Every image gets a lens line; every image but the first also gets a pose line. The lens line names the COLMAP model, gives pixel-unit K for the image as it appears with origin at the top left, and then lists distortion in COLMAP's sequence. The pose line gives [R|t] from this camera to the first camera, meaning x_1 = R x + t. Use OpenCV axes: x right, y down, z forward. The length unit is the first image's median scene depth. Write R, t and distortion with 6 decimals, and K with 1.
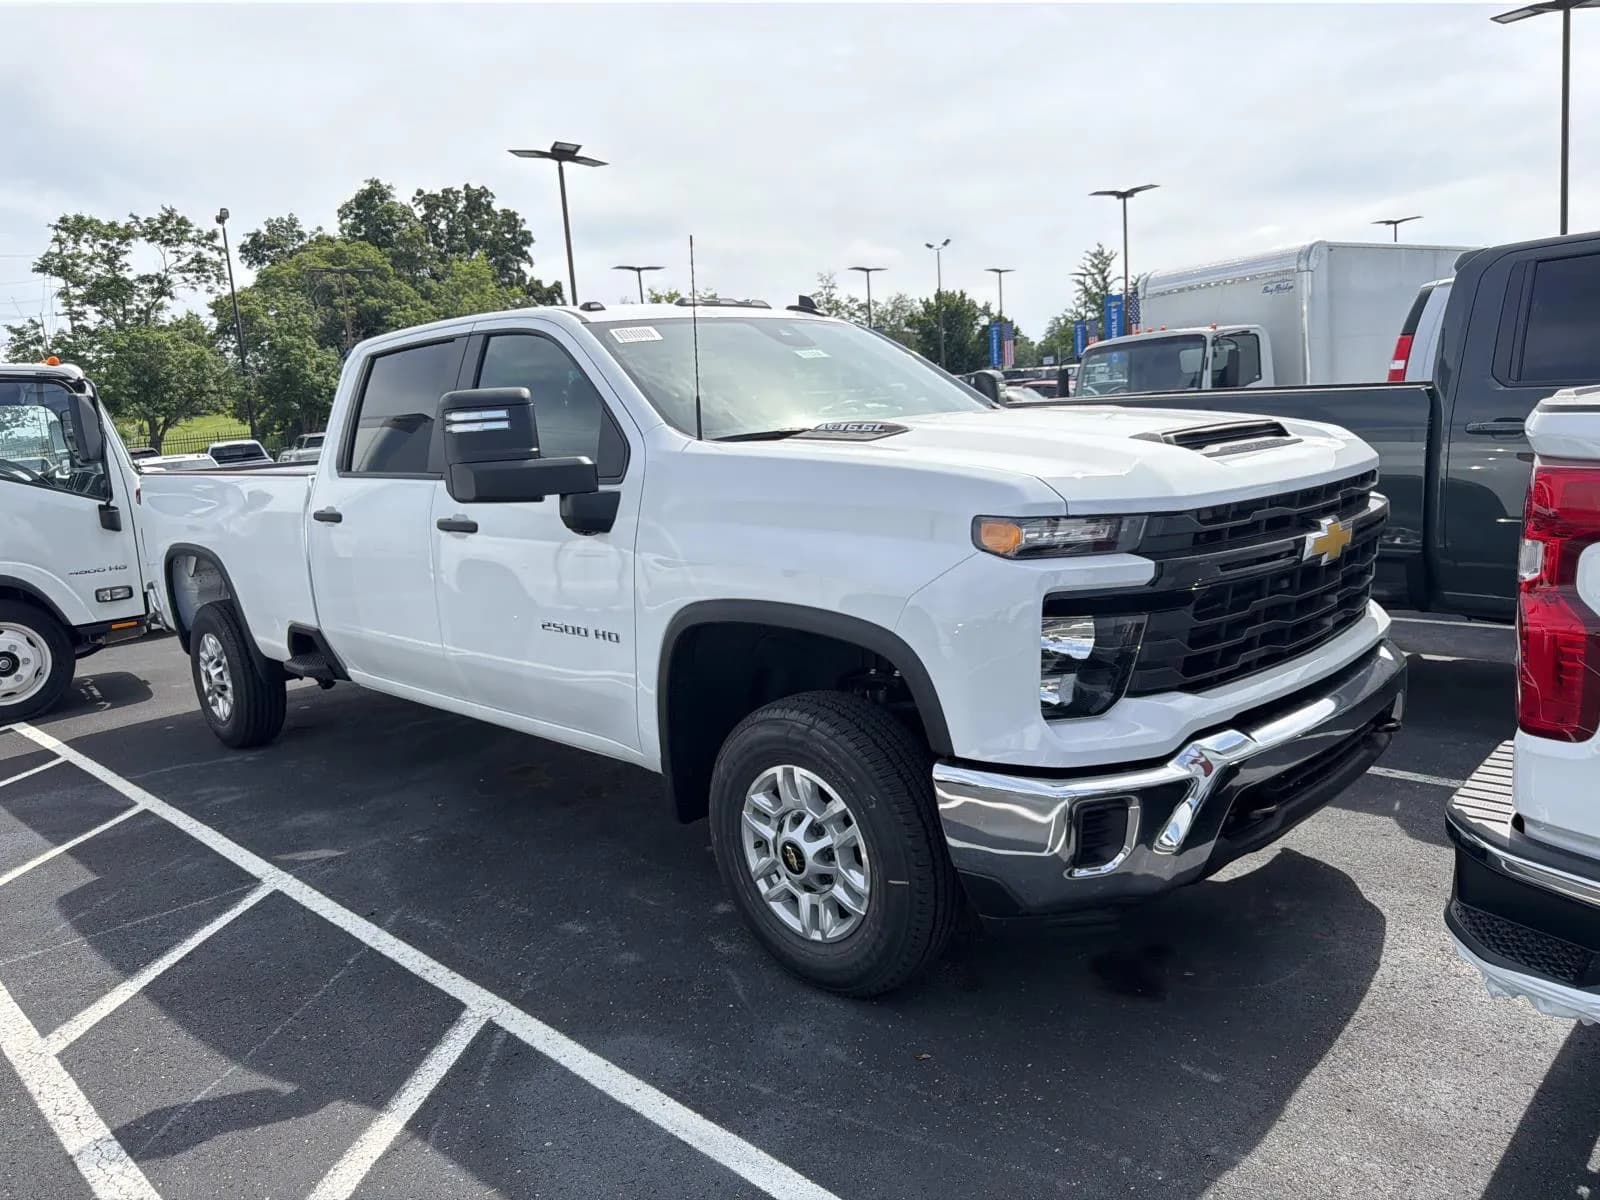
lens RADIAL K [[1177.5, 0, 800.0], [0, 1177.5, 600.0], [0, 0, 1]] dist [0.011259, 0.000397]
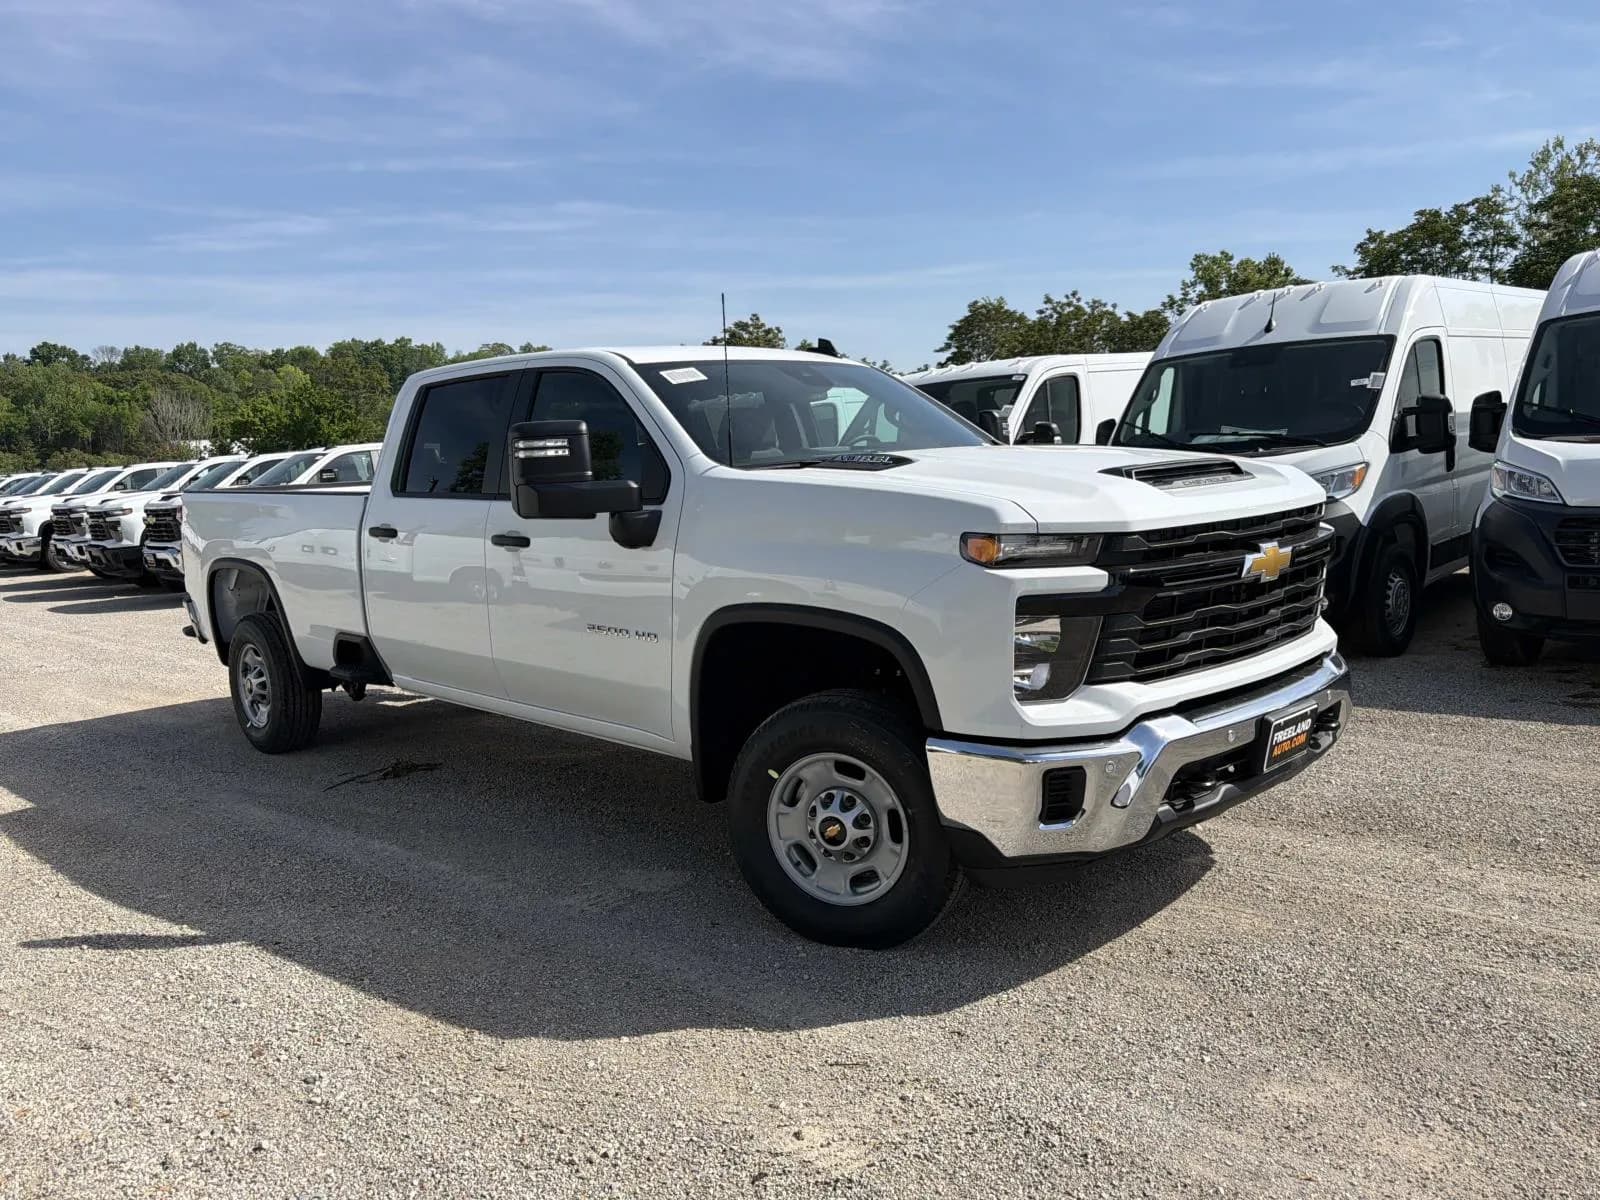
lens RADIAL K [[1265.4, 0, 800.0], [0, 1265.4, 600.0], [0, 0, 1]] dist [0.038934, -0.000614]
pose [[0.999821, 0.017364, -0.007505, -0.008287], [-0.017600, 0.999313, -0.032610, 0.037109], [0.006933, 0.032736, 0.999440, -0.266221]]
